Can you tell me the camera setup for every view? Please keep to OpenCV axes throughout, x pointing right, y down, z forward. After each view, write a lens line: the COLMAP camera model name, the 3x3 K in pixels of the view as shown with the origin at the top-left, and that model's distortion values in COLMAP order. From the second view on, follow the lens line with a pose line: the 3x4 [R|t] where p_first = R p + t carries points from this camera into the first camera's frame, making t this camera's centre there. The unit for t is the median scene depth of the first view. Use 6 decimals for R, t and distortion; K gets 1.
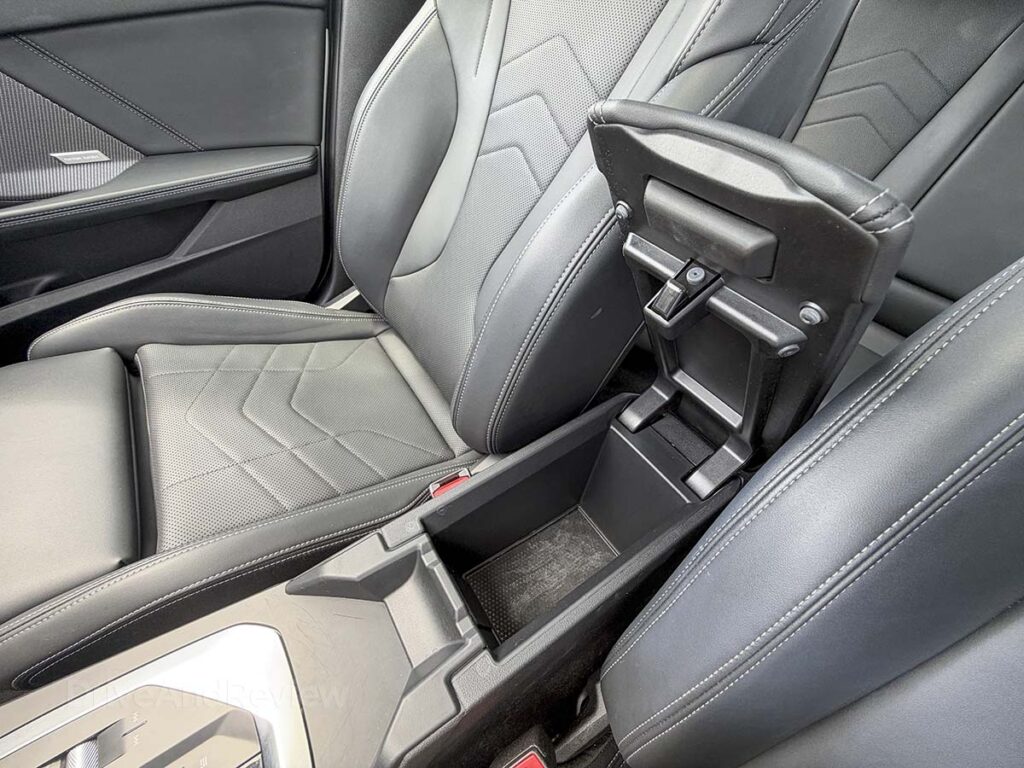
lens RADIAL K [[409.1, 0, 510.0], [0, 409.1, 386.5], [0, 0, 1]] dist [0.000801, 0.000211]
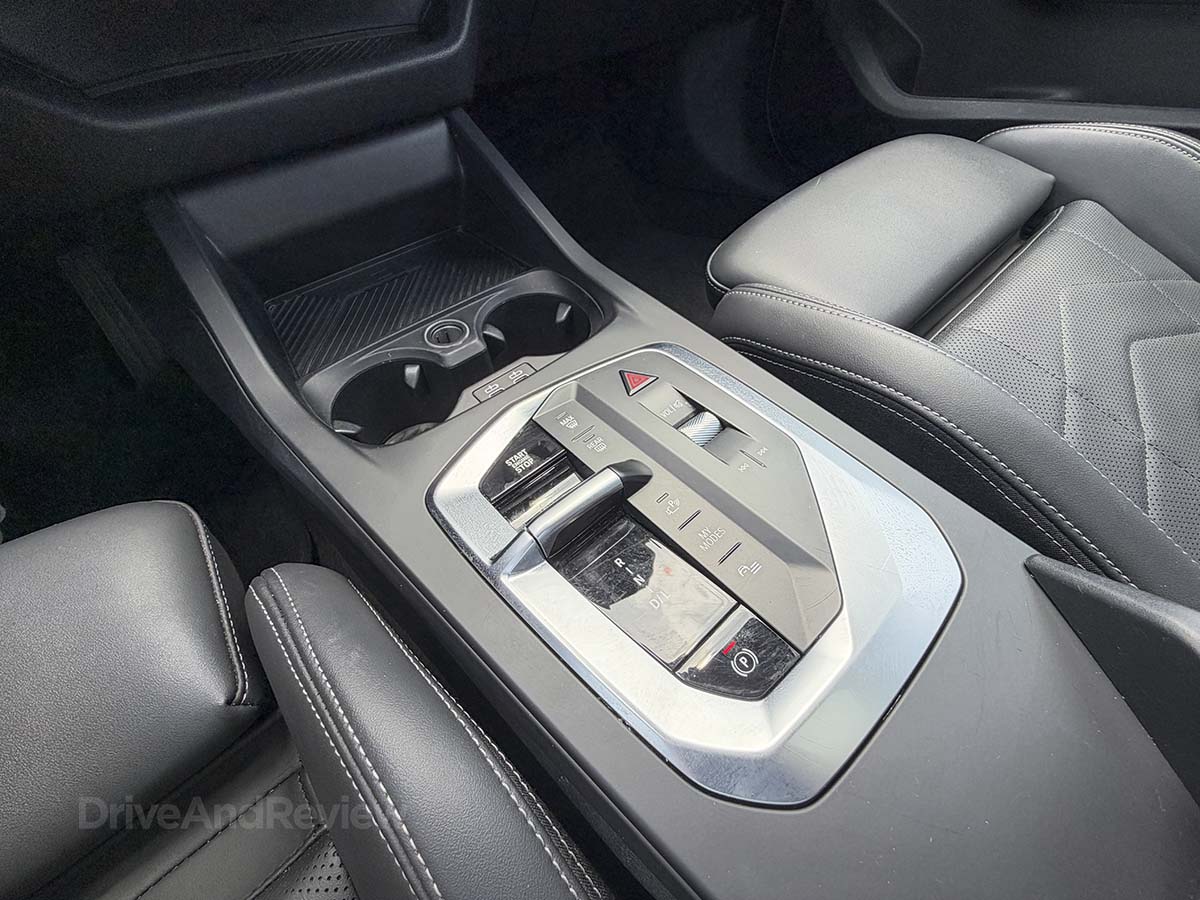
lens RADIAL K [[479.4, 0, 597.7], [0, 479.4, 452.9], [0, 0, 1]] dist [0.000801, 0.000211]
pose [[0.141692, 0.720857, -0.678445, -0.208507], [-0.681236, 0.568263, 0.461513, 0.325544], [0.718220, 0.396789, 0.571593, 0.174995]]
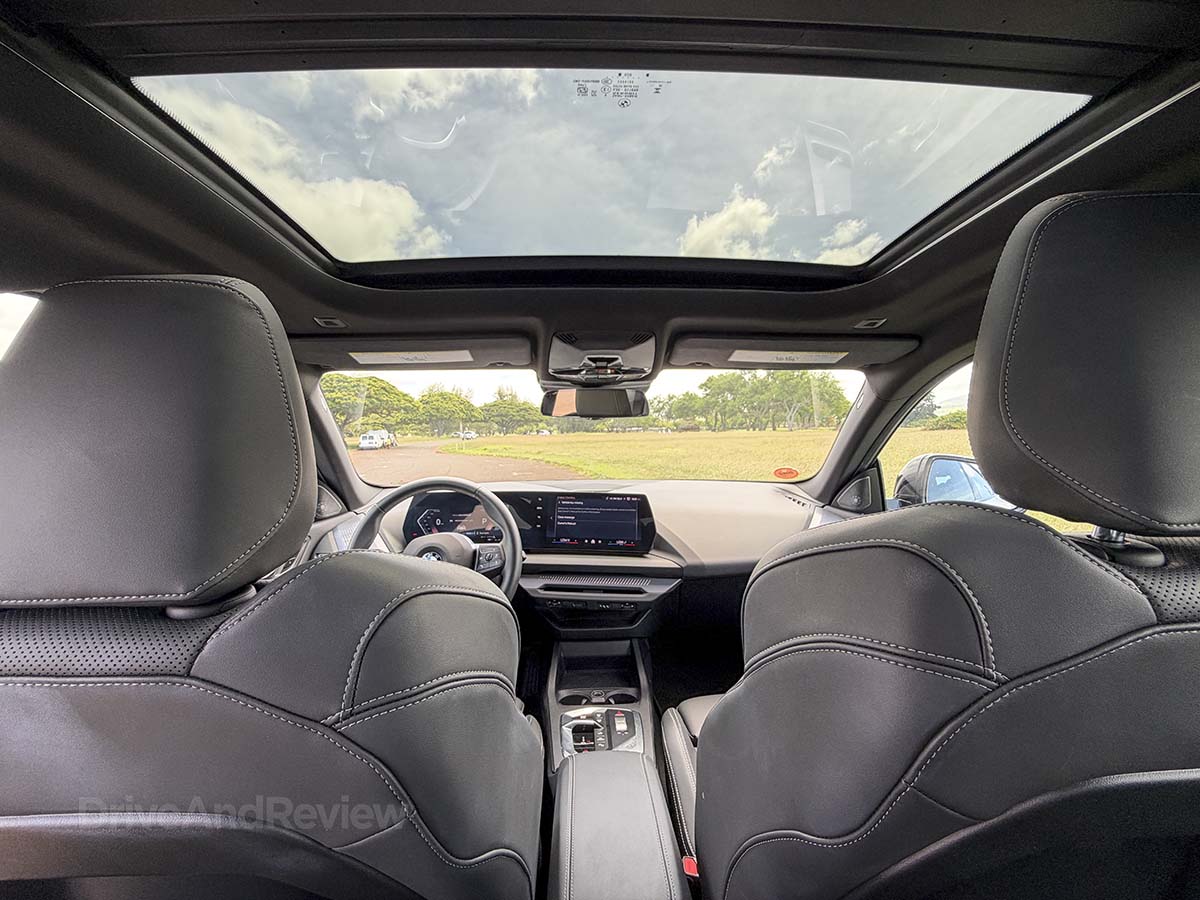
lens RADIAL K [[479.4, 0, 597.7], [0, 479.4, 452.9], [0, 0, 1]] dist [0.000801, 0.000211]
pose [[-0.524454, -0.083215, -0.847362, 1.178878], [-0.625423, 0.712958, 0.317075, -0.818594], [0.577749, 0.696251, -0.425959, 0.497313]]
